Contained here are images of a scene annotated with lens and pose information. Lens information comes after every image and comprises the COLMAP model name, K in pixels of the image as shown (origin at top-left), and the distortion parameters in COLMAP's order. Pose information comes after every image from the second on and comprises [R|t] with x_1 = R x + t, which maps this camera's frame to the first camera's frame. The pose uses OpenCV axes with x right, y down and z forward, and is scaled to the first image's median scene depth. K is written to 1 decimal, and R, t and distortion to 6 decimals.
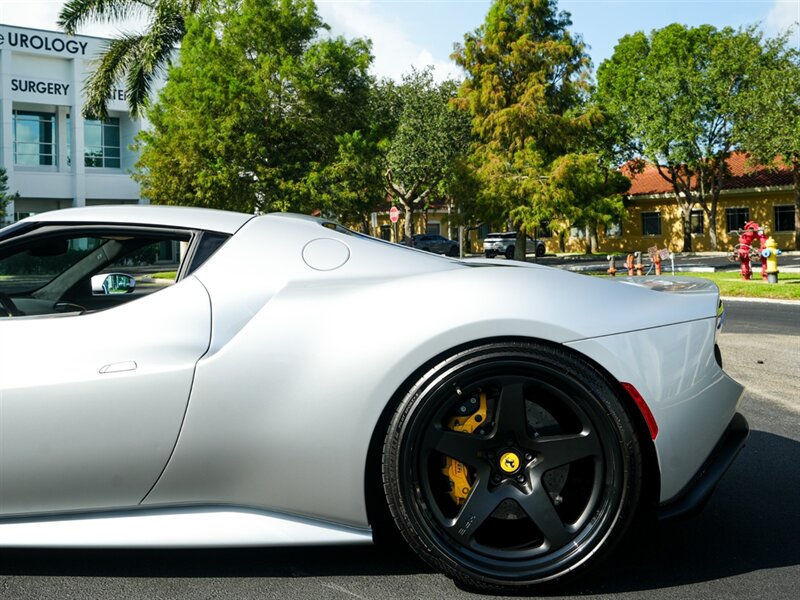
lens RADIAL K [[927.7, 0, 373.9], [0, 927.7, 226.5], [0, 0, 1]] dist [-0.010554, 0.012897]
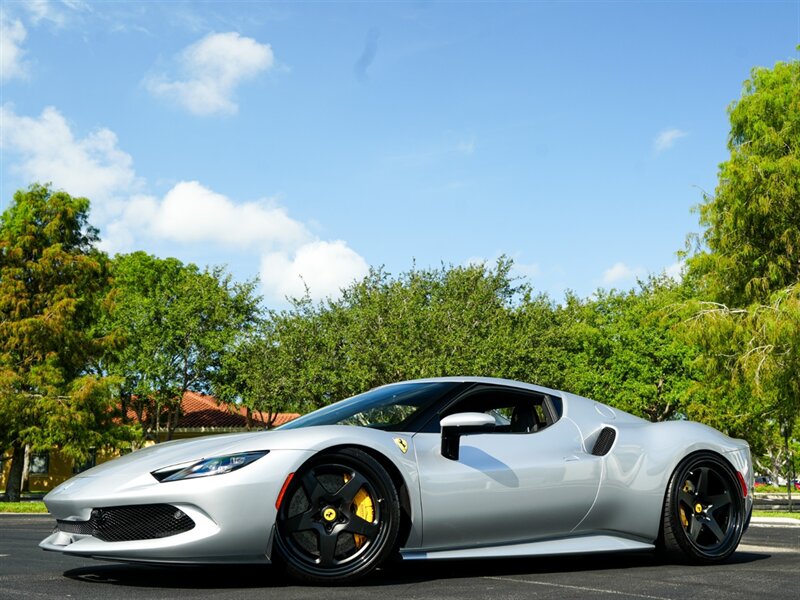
lens RADIAL K [[1038.0, 0, 472.5], [0, 1038.0, 297.9], [0, 0, 1]] dist [-0.017850, -0.006816]
pose [[0.750982, 0.143472, 0.644548, -0.185502], [-0.032845, 0.983018, -0.180545, 0.022433], [-0.659506, 0.114416, 0.742941, -0.050800]]
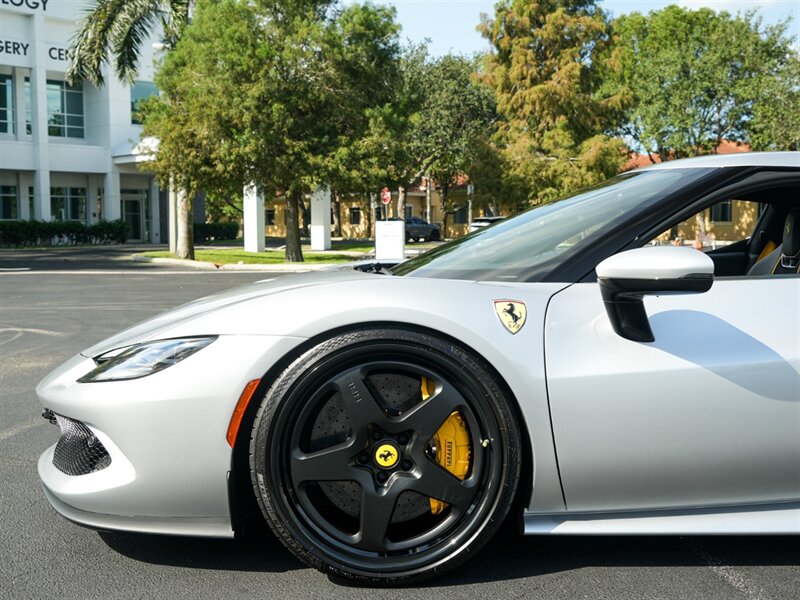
lens RADIAL K [[953.5, 0, 420.1], [0, 953.5, 301.5], [0, 0, 1]] dist [-0.019310, 0.045737]
pose [[0.993170, 0.008808, 0.116348, -0.089147], [-0.019809, 0.995400, 0.093738, 0.004891], [-0.114987, -0.095402, 0.988775, 0.017494]]
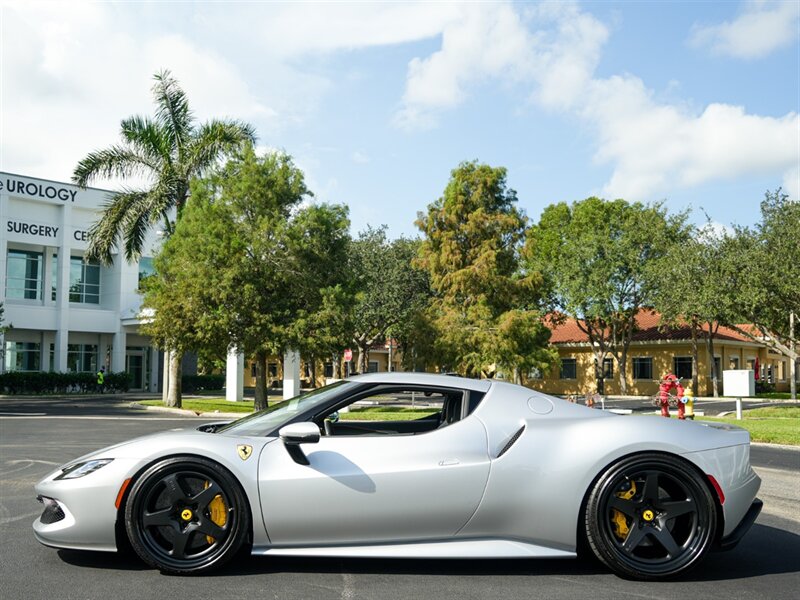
lens RADIAL K [[862.4, 0, 362.2], [0, 862.4, 318.0], [0, 0, 1]] dist [-0.008676, 0.000372]
pose [[0.996864, 0.033998, 0.071456, -0.059475], [-0.030331, 0.998197, -0.051788, -0.004996], [-0.073088, 0.049458, 0.996098, -0.078603]]
